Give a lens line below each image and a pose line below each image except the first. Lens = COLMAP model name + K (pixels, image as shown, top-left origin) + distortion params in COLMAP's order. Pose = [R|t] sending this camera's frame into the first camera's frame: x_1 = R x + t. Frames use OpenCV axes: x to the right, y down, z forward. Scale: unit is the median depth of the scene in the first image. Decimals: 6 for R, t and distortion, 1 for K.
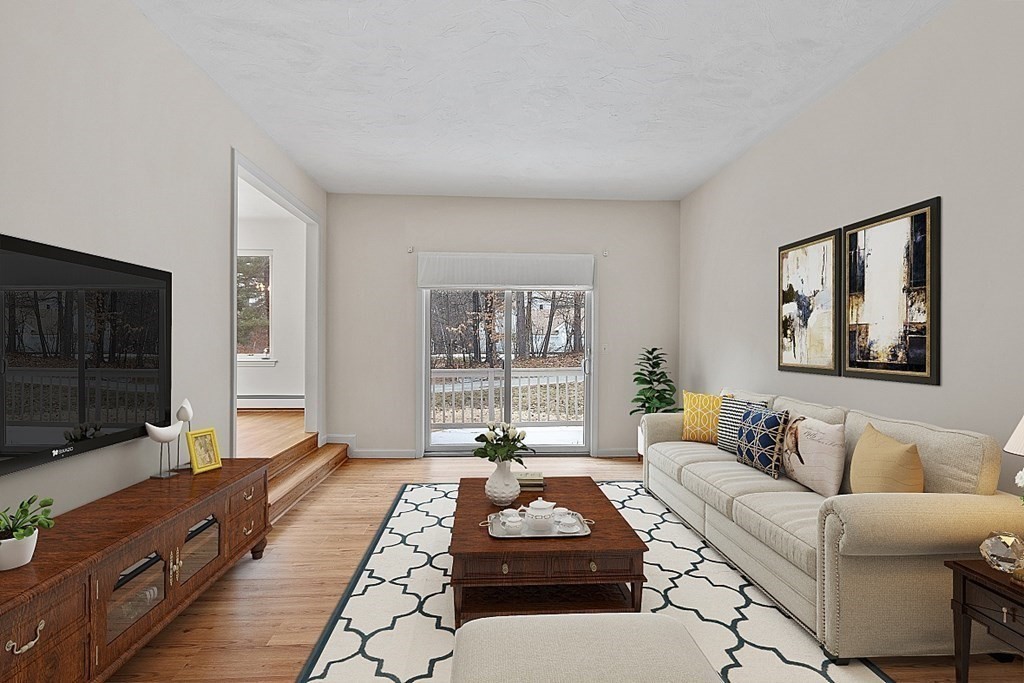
lens RADIAL K [[449.5, 0, 511.3], [0, 449.5, 341.7], [0, 0, 1]] dist [0.002277, 0.000250]
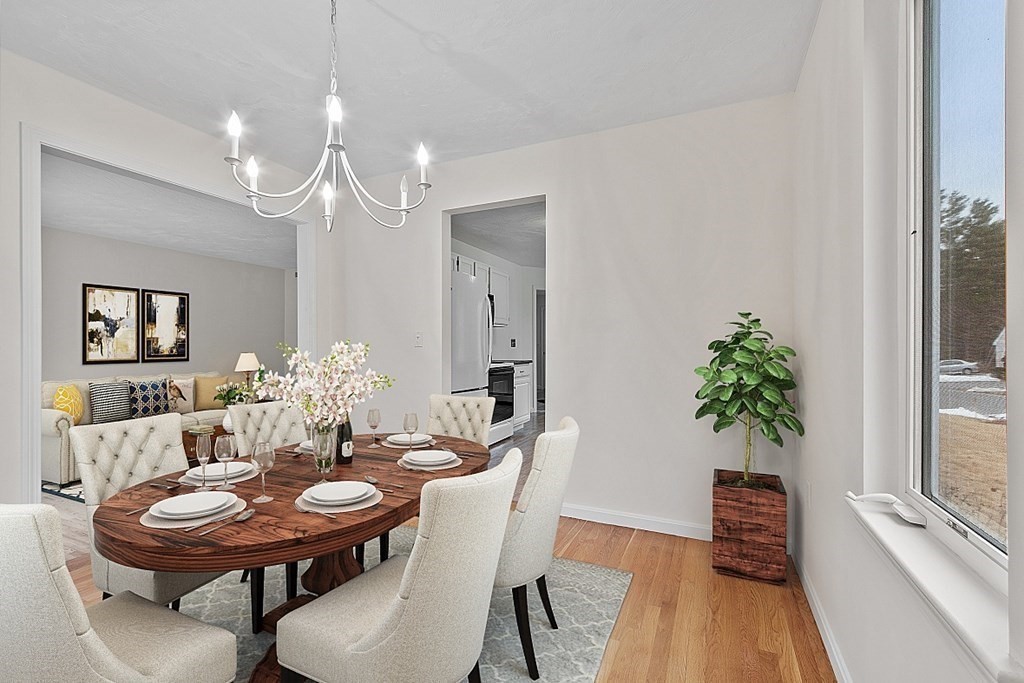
lens RADIAL K [[449.5, 0, 509.3], [0, 449.5, 343.1], [0, 0, 1]] dist [0.002277, 0.000250]
pose [[-0.886479, -0.001364, 0.462768, -1.679266], [-0.002686, 0.999994, -0.002197, -0.011025], [-0.462762, -0.003191, -0.886477, 2.043779]]
